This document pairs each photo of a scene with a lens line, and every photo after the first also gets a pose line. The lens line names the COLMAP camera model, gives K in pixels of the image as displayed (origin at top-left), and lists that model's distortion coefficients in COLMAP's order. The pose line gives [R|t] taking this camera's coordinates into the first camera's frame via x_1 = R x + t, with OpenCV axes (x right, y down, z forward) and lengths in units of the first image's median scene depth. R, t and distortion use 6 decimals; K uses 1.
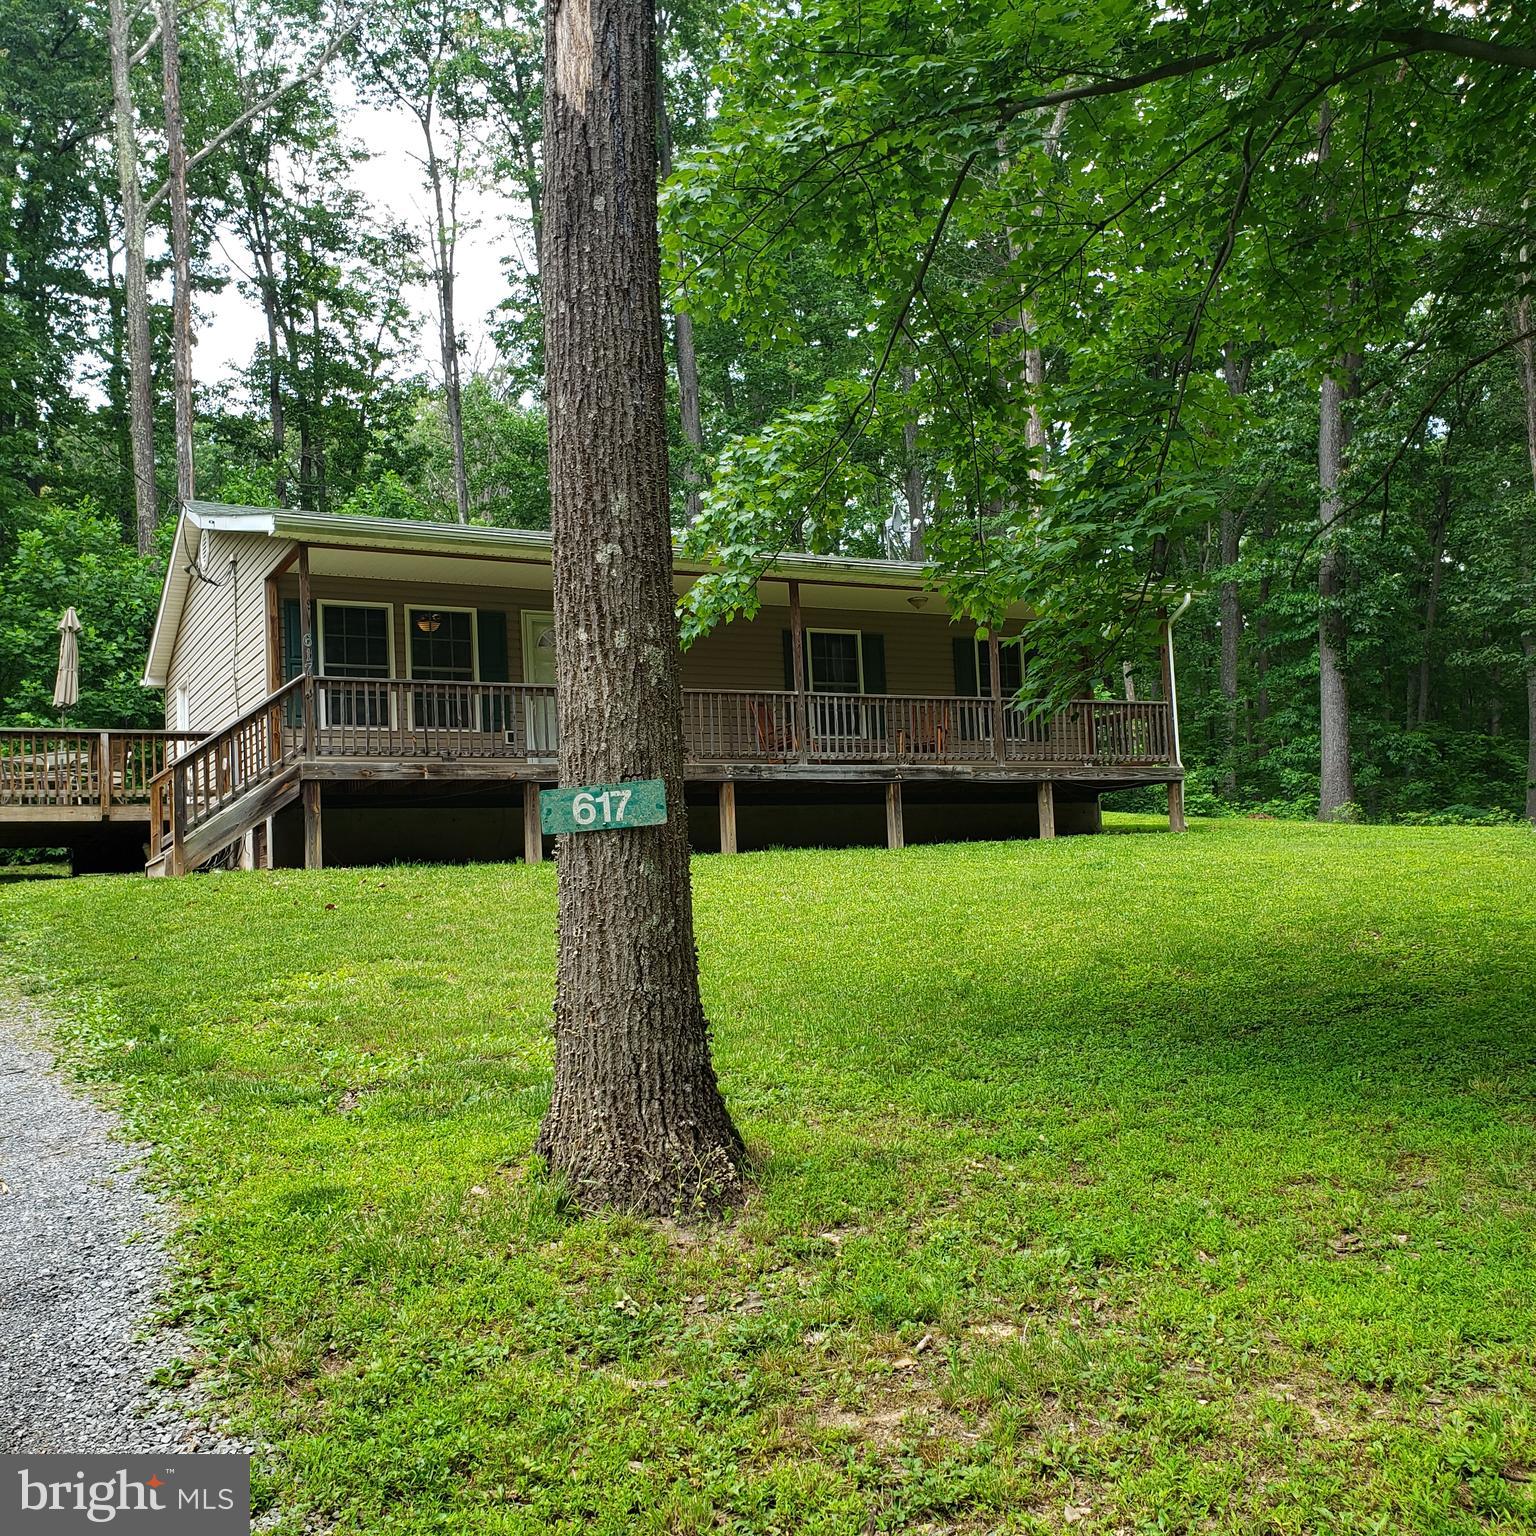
lens RADIAL K [[1734.3, 0, 772.0], [0, 1734.3, 759.1], [0, 0, 1]] dist [0.070944, 0.000000]
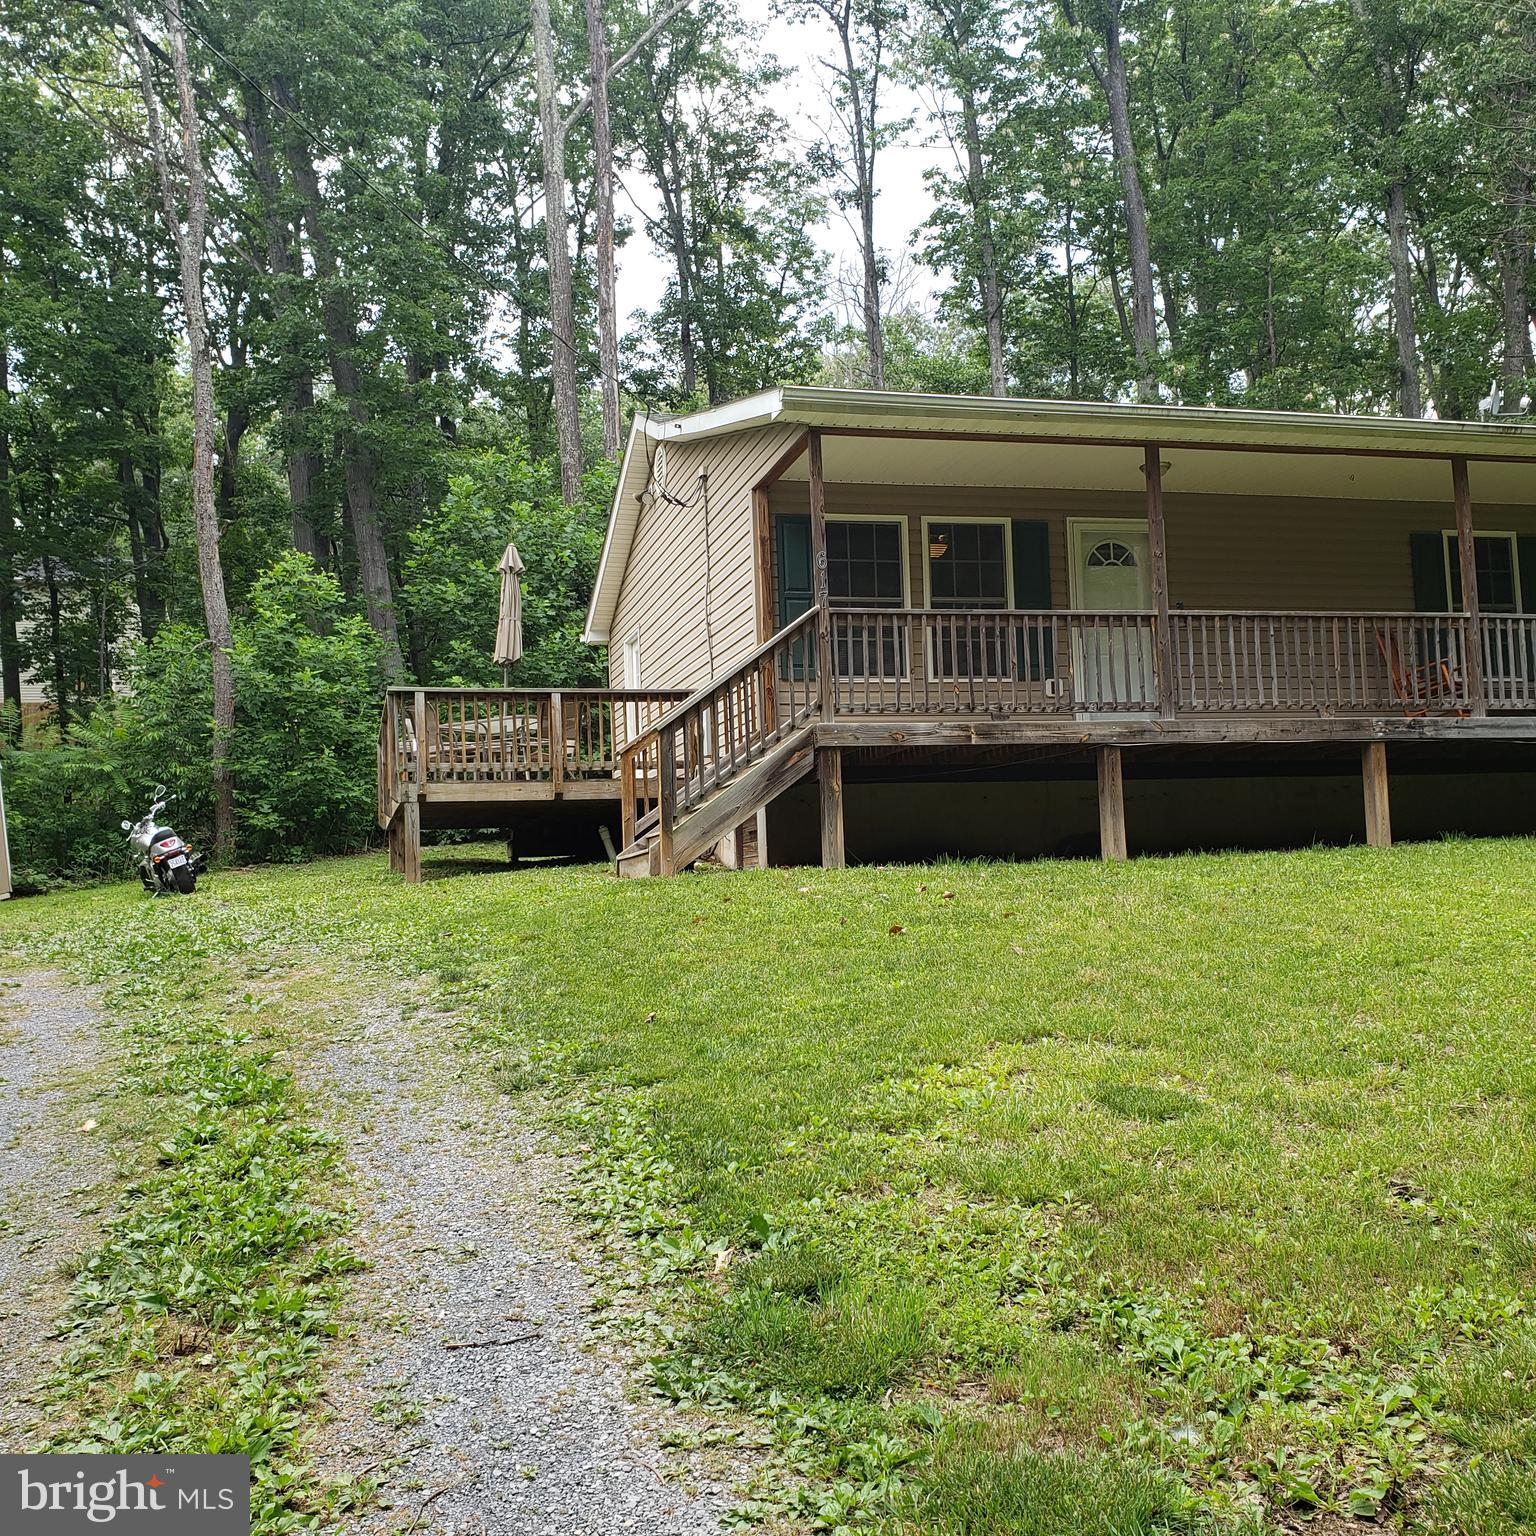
lens RADIAL K [[1734.3, 0, 763.1], [0, 1734.3, 768.8], [0, 0, 1]] dist [0.070944, 0.000000]
pose [[0.976629, -0.009275, -0.214732, -0.101945], [0.014285, 0.999660, 0.021791, 0.003867], [0.214457, -0.024349, 0.976430, 0.204896]]
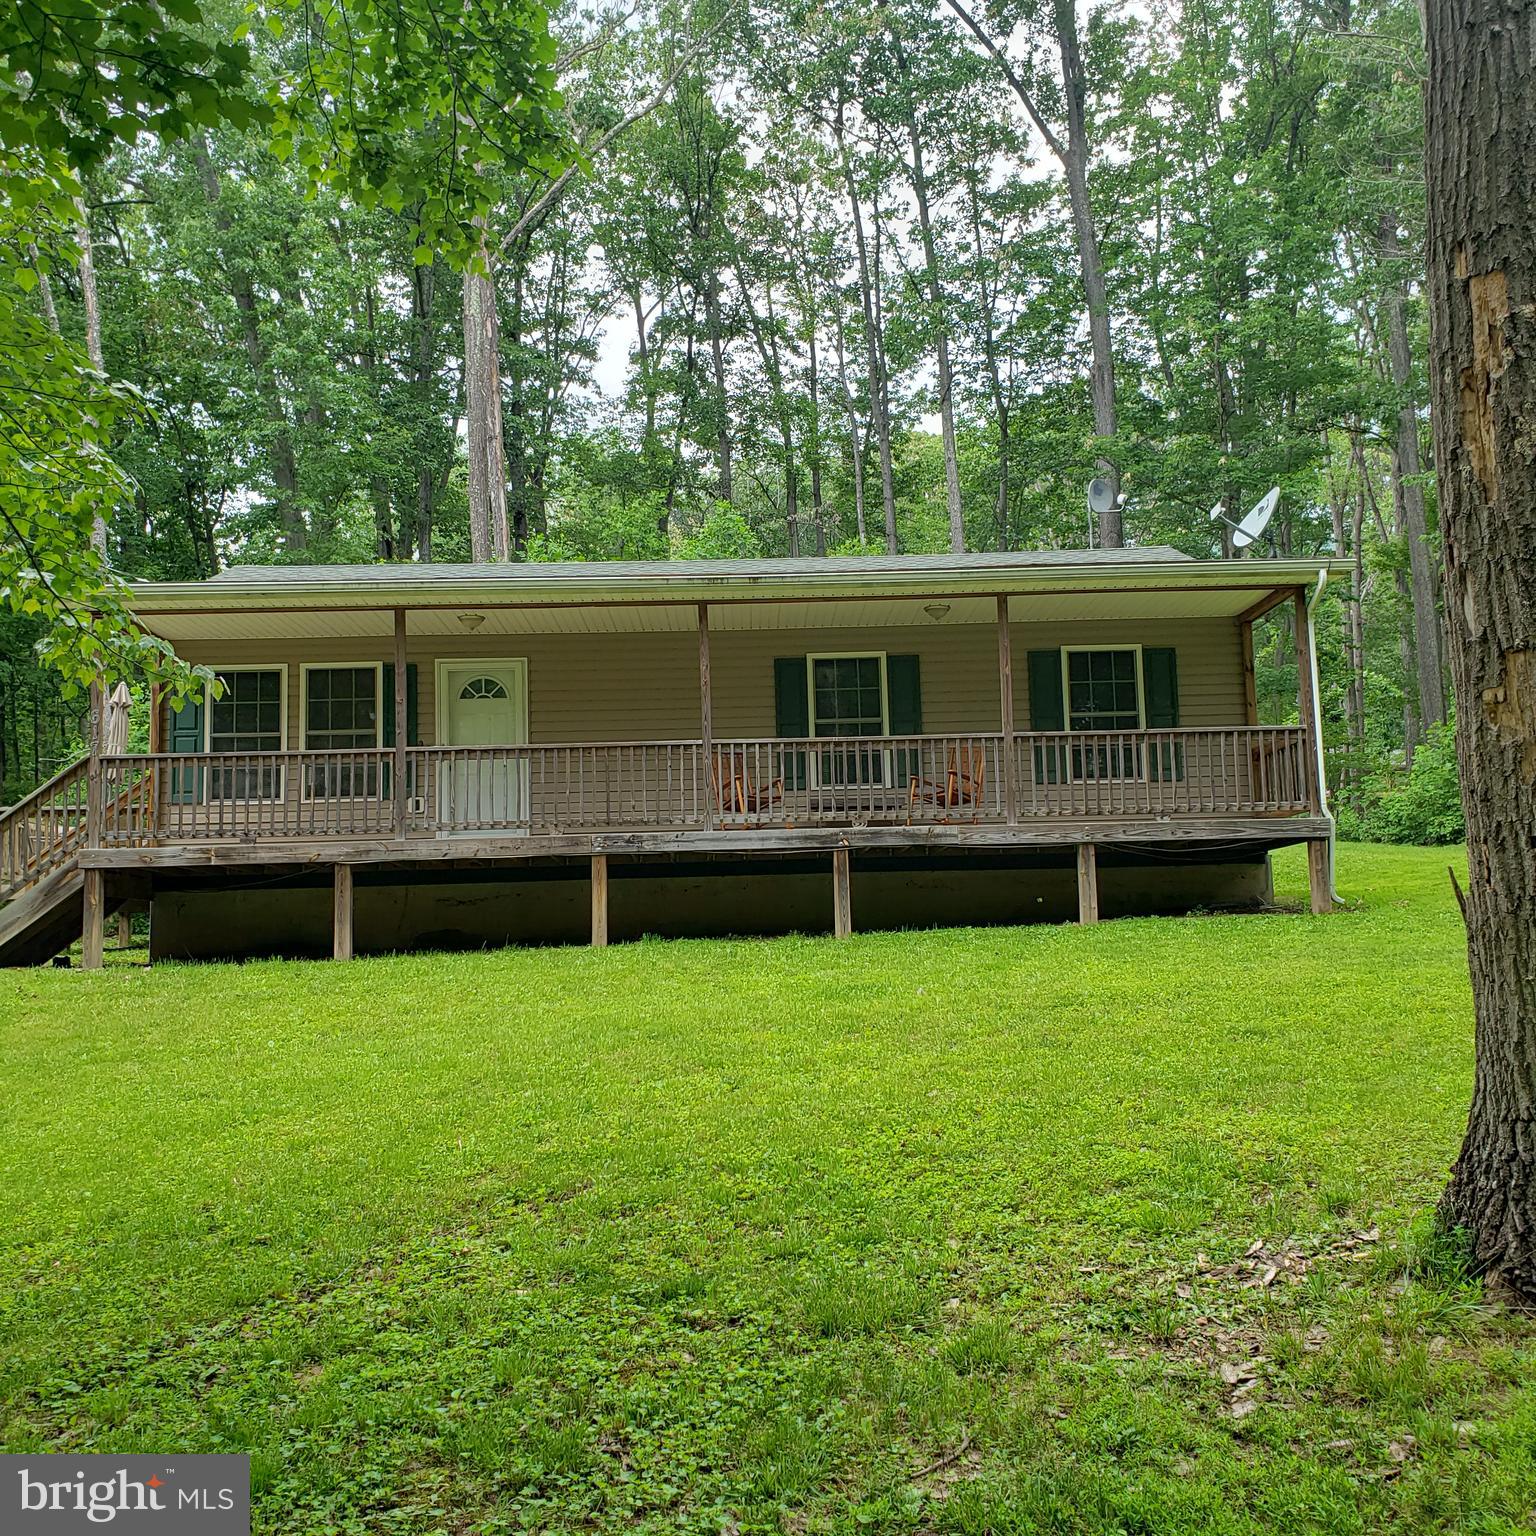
lens RADIAL K [[1734.3, 0, 732.2], [0, 1734.3, 758.8], [0, 0, 1]] dist [0.070944, 0.000000]
pose [[0.892457, -0.044700, -0.448913, 0.339677], [0.031402, 0.998821, -0.037028, -0.000272], [0.450039, 0.018949, 0.892808, 0.266112]]
